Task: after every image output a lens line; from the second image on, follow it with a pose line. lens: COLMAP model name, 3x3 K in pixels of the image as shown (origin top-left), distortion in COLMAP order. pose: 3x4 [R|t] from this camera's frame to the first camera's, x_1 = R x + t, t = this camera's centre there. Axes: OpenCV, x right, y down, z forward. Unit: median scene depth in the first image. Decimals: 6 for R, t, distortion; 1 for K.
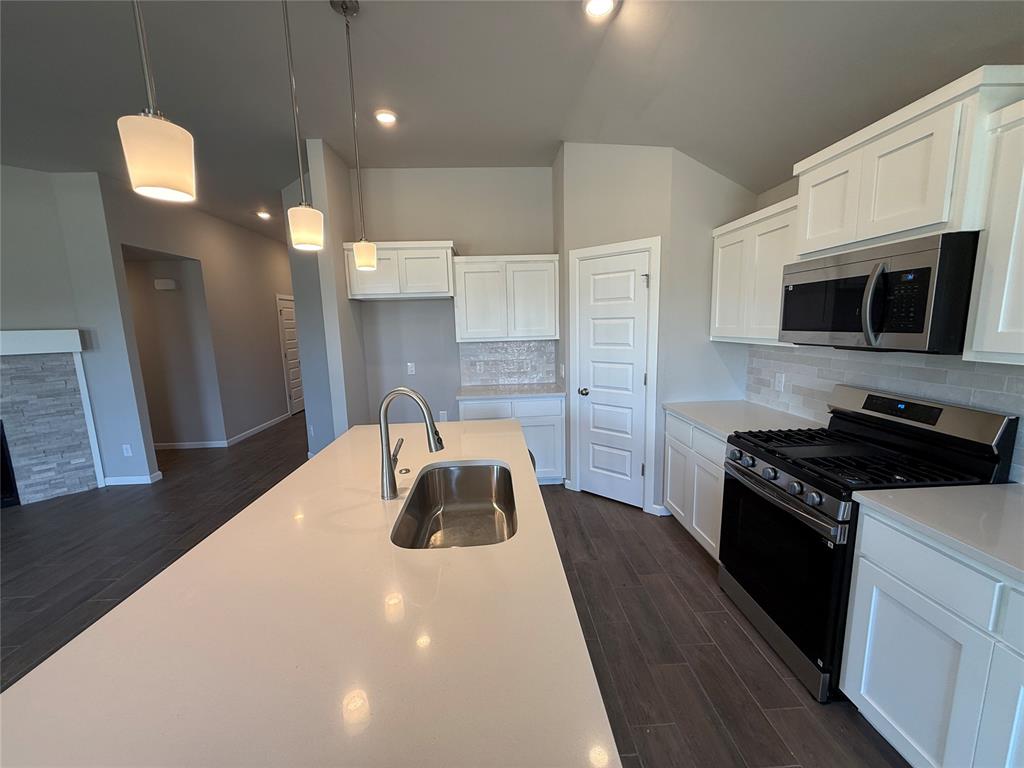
lens RADIAL K [[407.2, 0, 511.3], [0, 407.2, 384.3], [0, 0, 1]] dist [-0.002069, -0.000078]
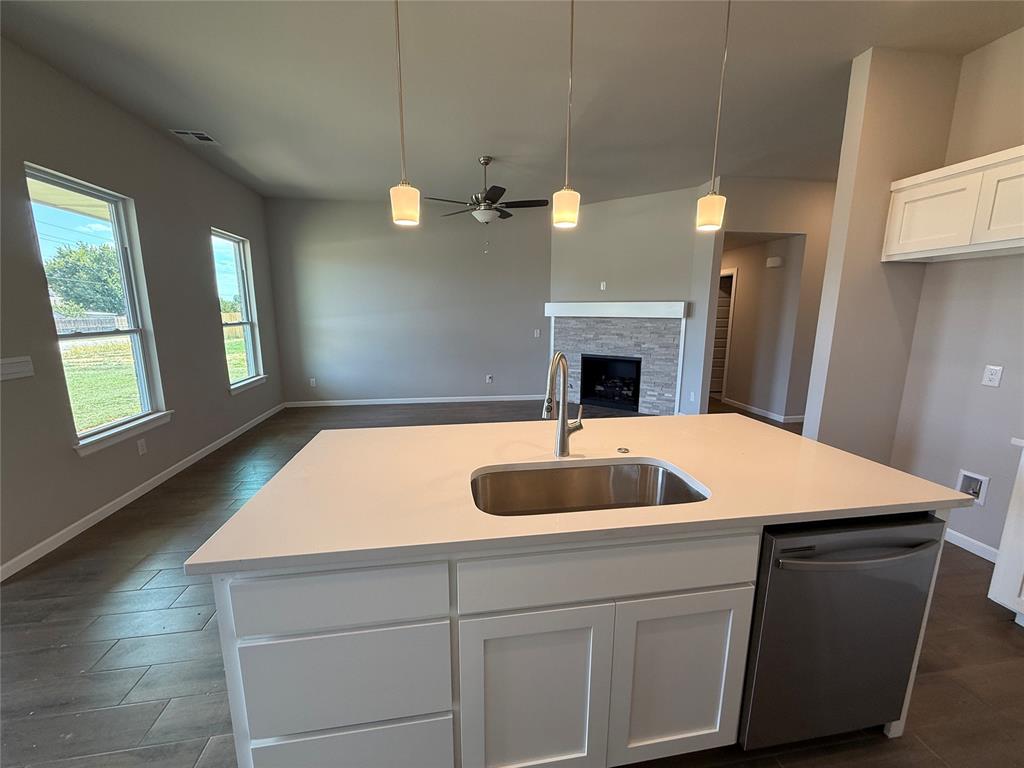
lens RADIAL K [[407.2, 0, 509.6], [0, 407.2, 384.1], [0, 0, 1]] dist [-0.002069, -0.000078]
pose [[0.097677, 0.204871, -0.973903, 0.268034], [-0.152899, 0.970054, 0.188726, -0.033853], [0.983403, 0.130475, 0.126076, 0.275806]]
